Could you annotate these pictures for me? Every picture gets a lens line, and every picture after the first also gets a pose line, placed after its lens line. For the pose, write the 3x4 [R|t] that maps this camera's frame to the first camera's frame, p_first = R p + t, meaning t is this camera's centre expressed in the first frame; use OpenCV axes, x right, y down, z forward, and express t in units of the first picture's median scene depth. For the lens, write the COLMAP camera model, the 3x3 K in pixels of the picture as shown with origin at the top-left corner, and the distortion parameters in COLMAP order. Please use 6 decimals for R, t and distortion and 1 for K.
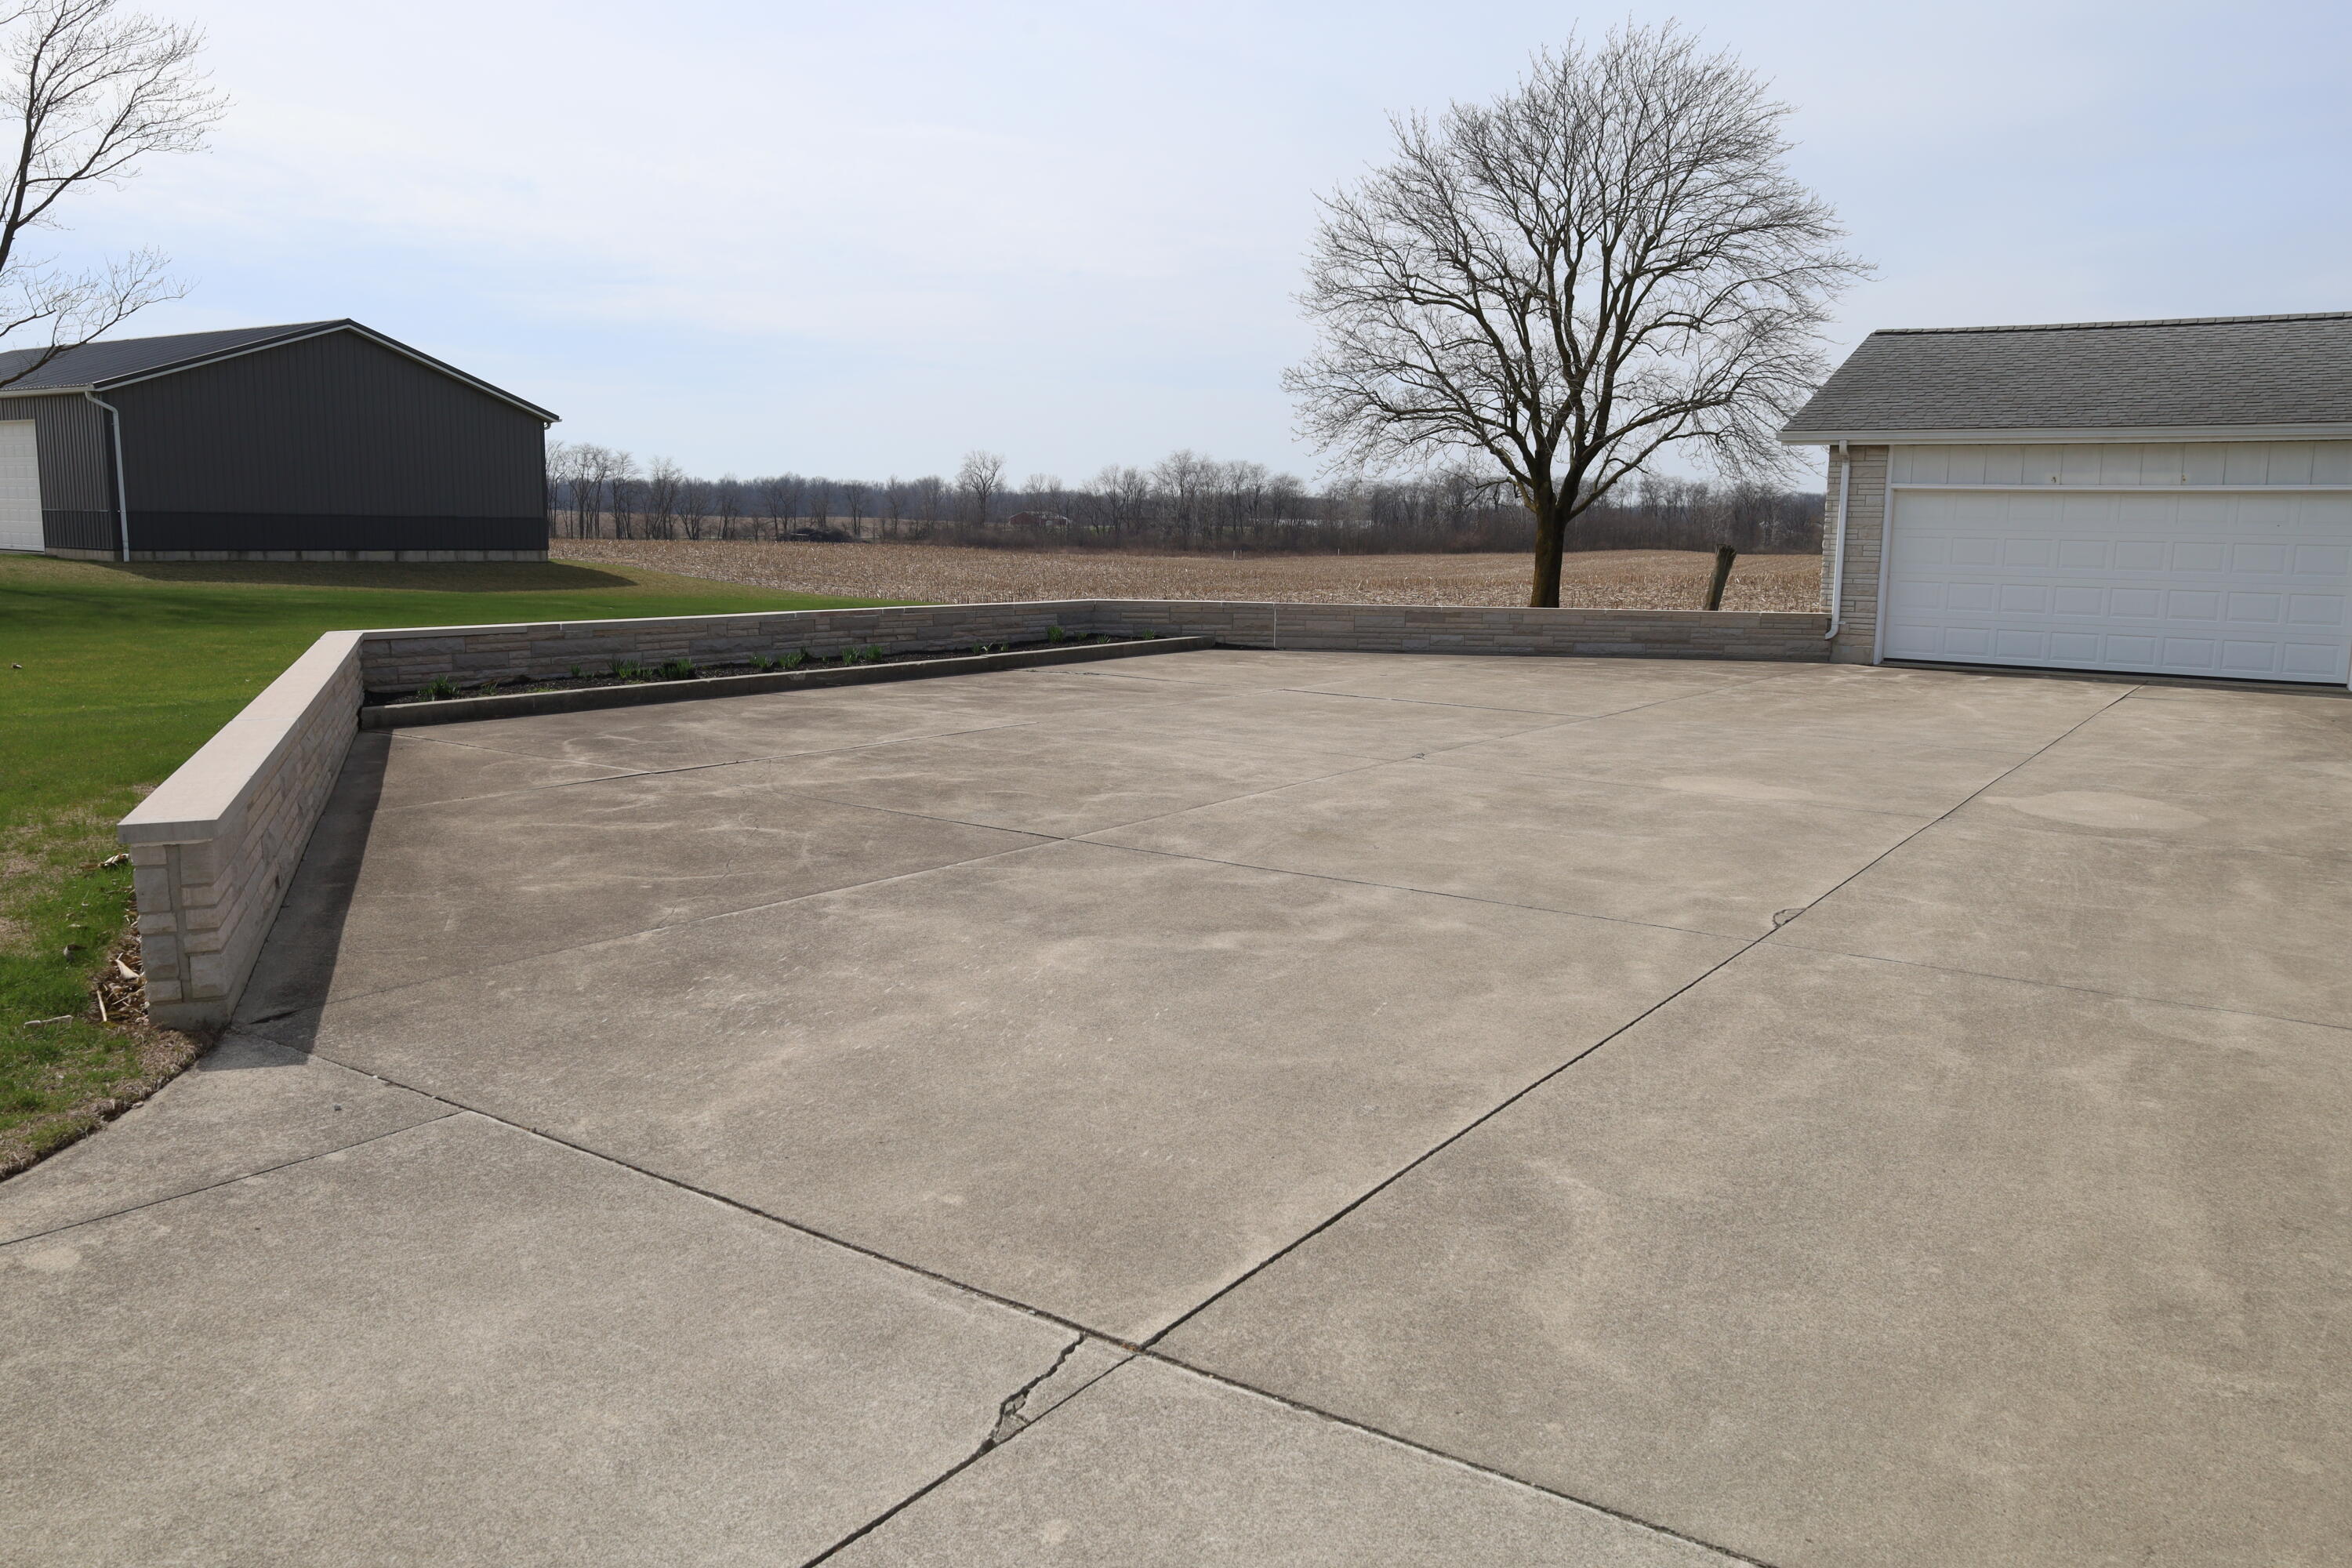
lens RADIAL K [[1713.8, 0, 1176.3], [0, 1713.8, 800.0], [0, 0, 1]] dist [-0.020606, 0.008405]
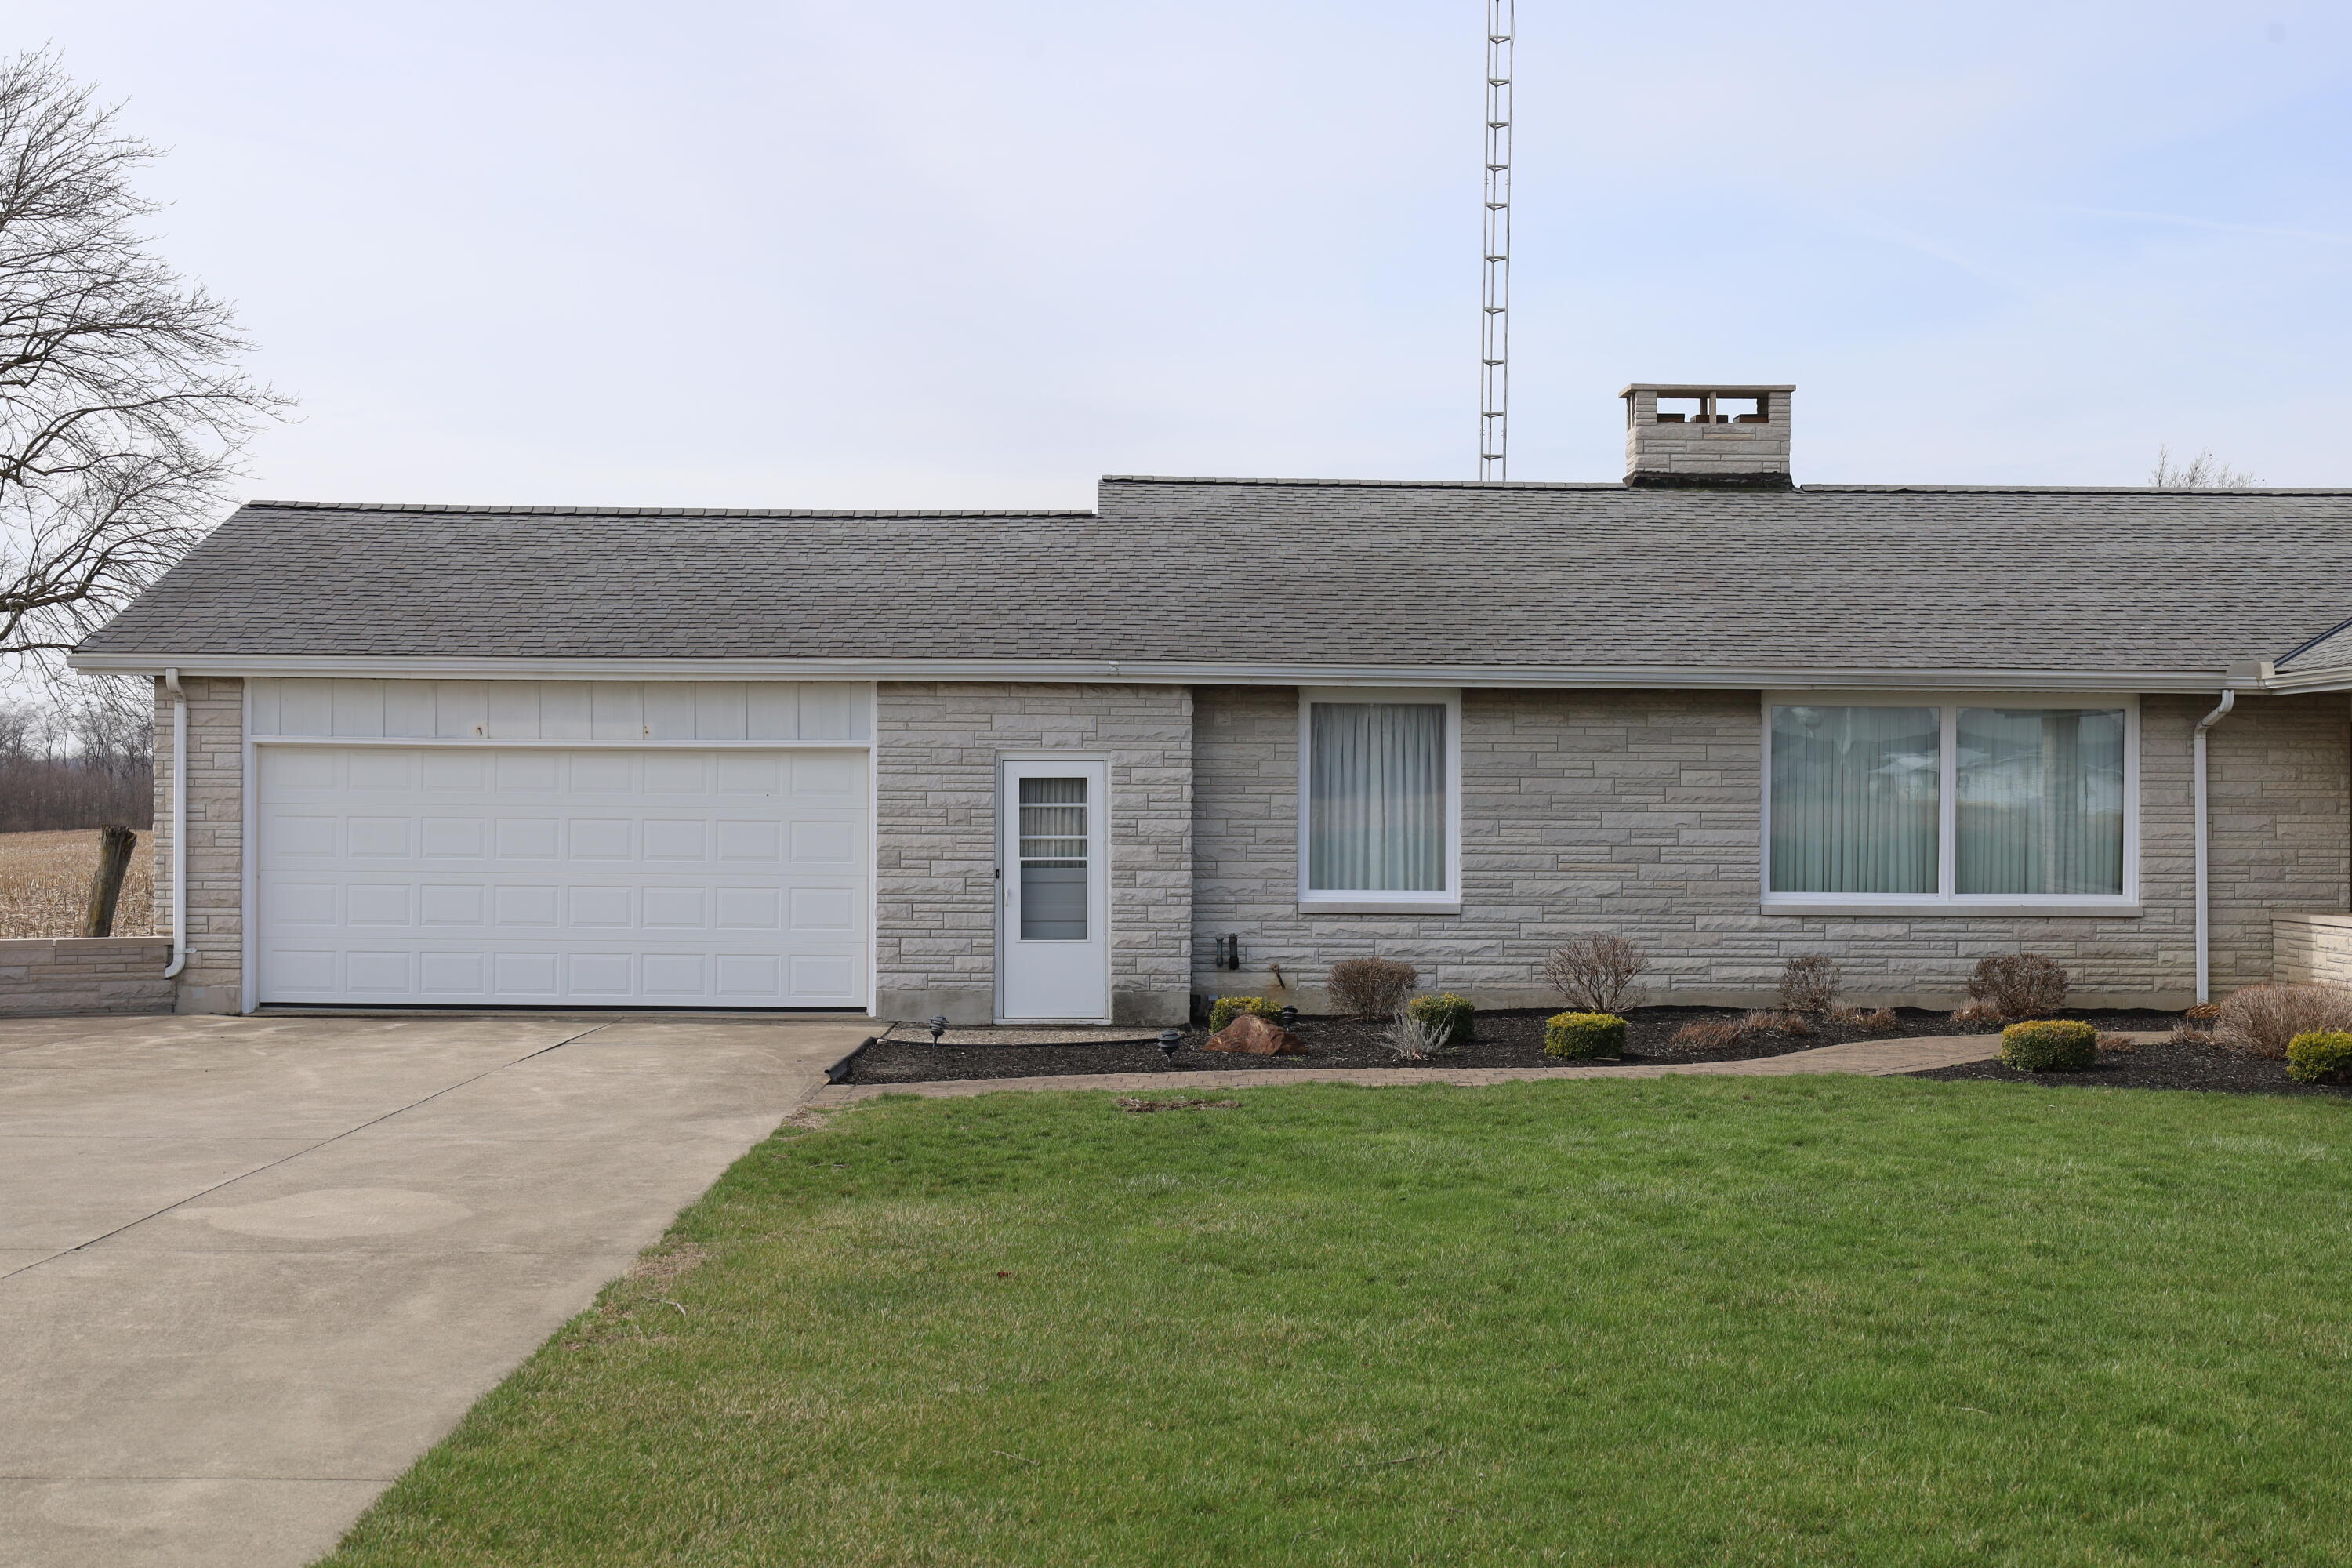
lens RADIAL K [[2869.6, 0, 1183.6], [0, 2869.6, 798.4], [0, 0, 1]] dist [-0.003360, 0.000000]
pose [[0.810262, -0.006190, 0.586035, 0.061362], [0.096954, 0.987582, -0.123619, 0.007348], [-0.577993, 0.156982, 0.800800, -0.070410]]
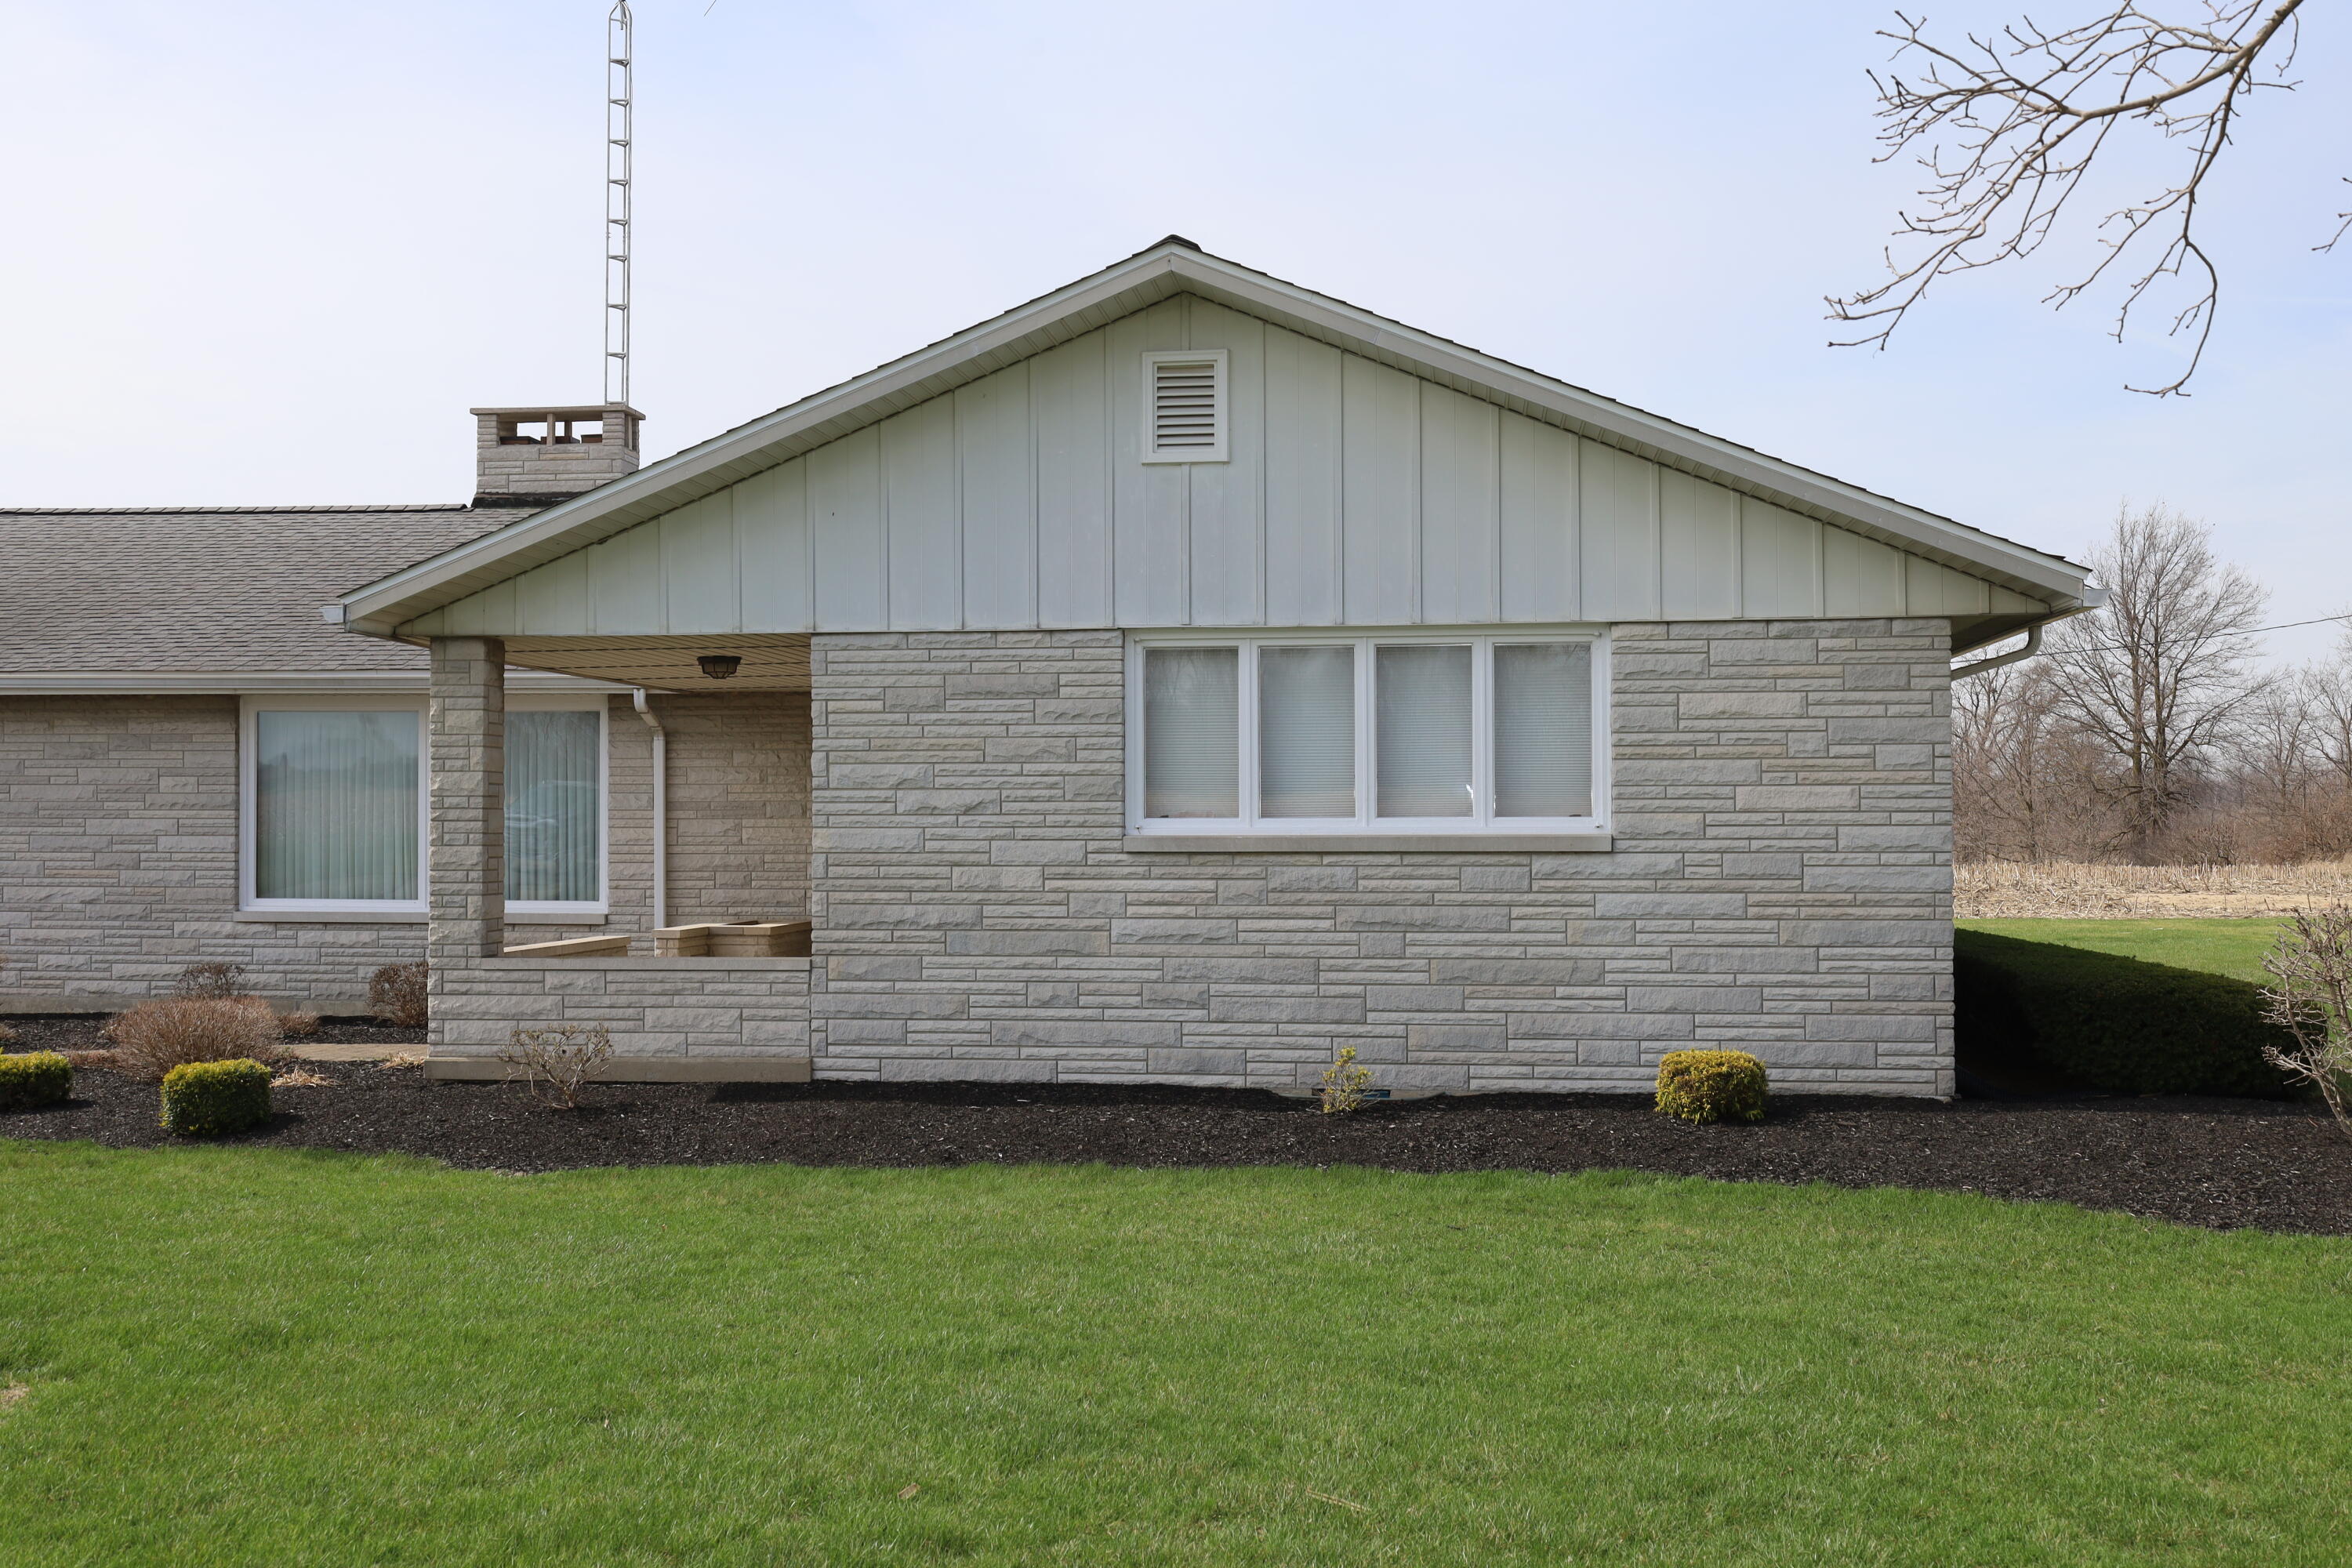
lens RADIAL K [[2360.0, 0, 1181.2], [0, 2360.0, 794.4], [0, 0, 1]] dist [-0.012808, 0.000000]
pose [[0.883439, -0.003792, 0.468530, 0.741630], [0.082599, 0.985567, -0.147769, 0.049388], [-0.461208, 0.169245, 0.871002, -0.257432]]
